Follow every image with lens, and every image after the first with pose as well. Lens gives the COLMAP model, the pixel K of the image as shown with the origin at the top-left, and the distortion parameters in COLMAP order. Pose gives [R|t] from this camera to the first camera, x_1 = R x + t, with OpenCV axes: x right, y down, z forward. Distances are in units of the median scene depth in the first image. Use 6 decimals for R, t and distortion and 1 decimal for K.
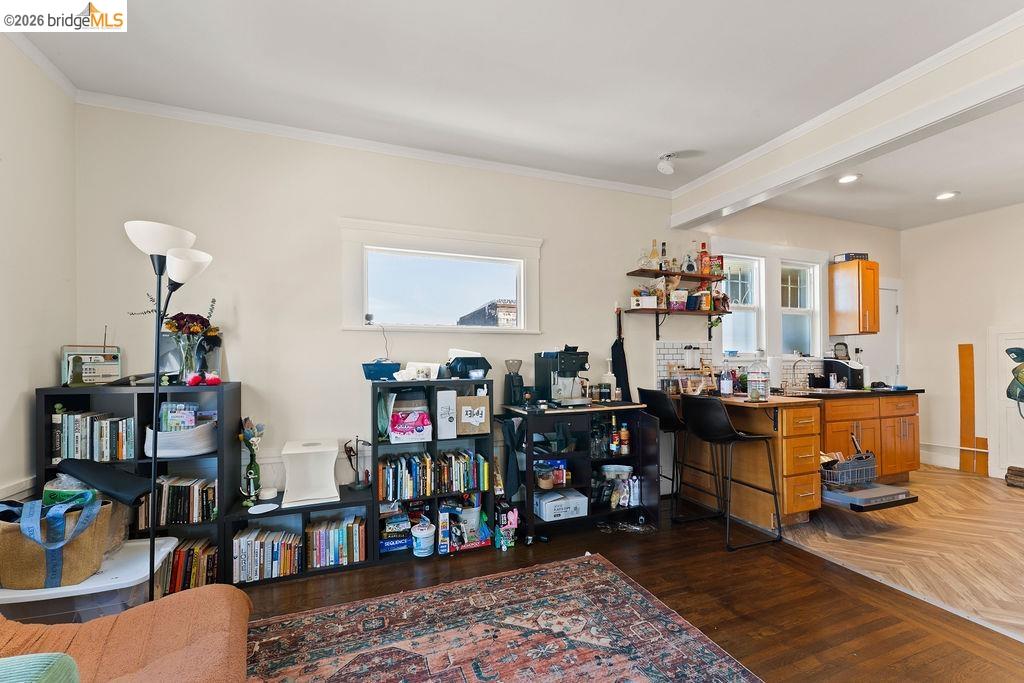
lens RADIAL K [[416.1, 0, 511.7], [0, 416.1, 350.2], [0, 0, 1]] dist [-0.005109, -0.000156]
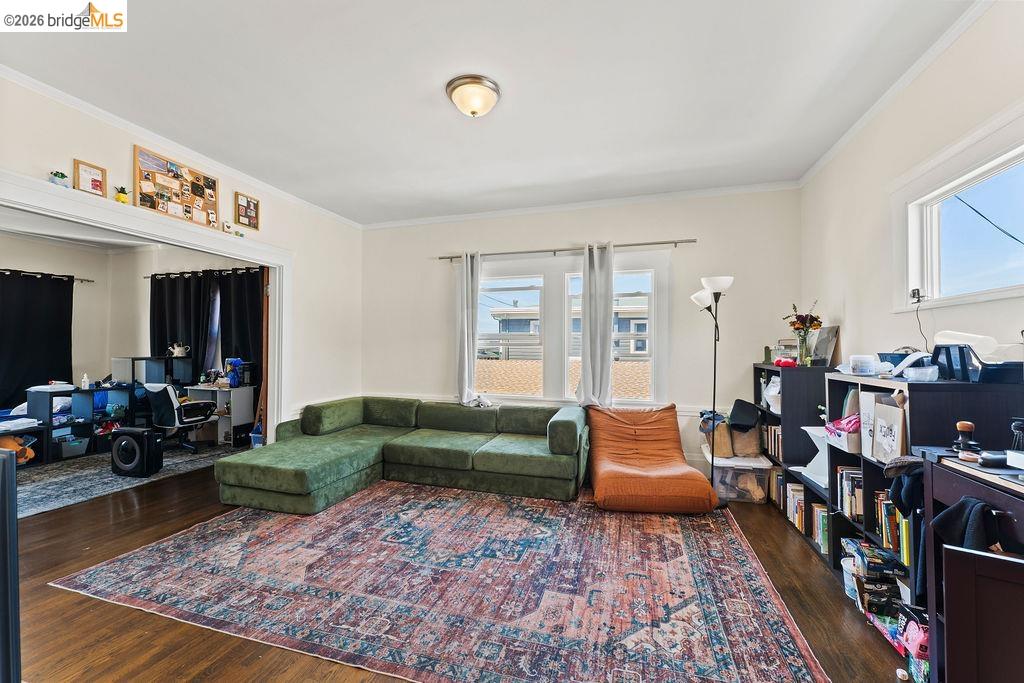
lens RADIAL K [[416.1, 0, 512.2], [0, 416.1, 345.2], [0, 0, 1]] dist [-0.005109, -0.000156]
pose [[-0.606046, -0.000575, -0.795430, 0.944332], [0.024126, 0.999526, -0.019105, 0.016977], [0.795064, -0.030769, -0.605745, 1.134740]]
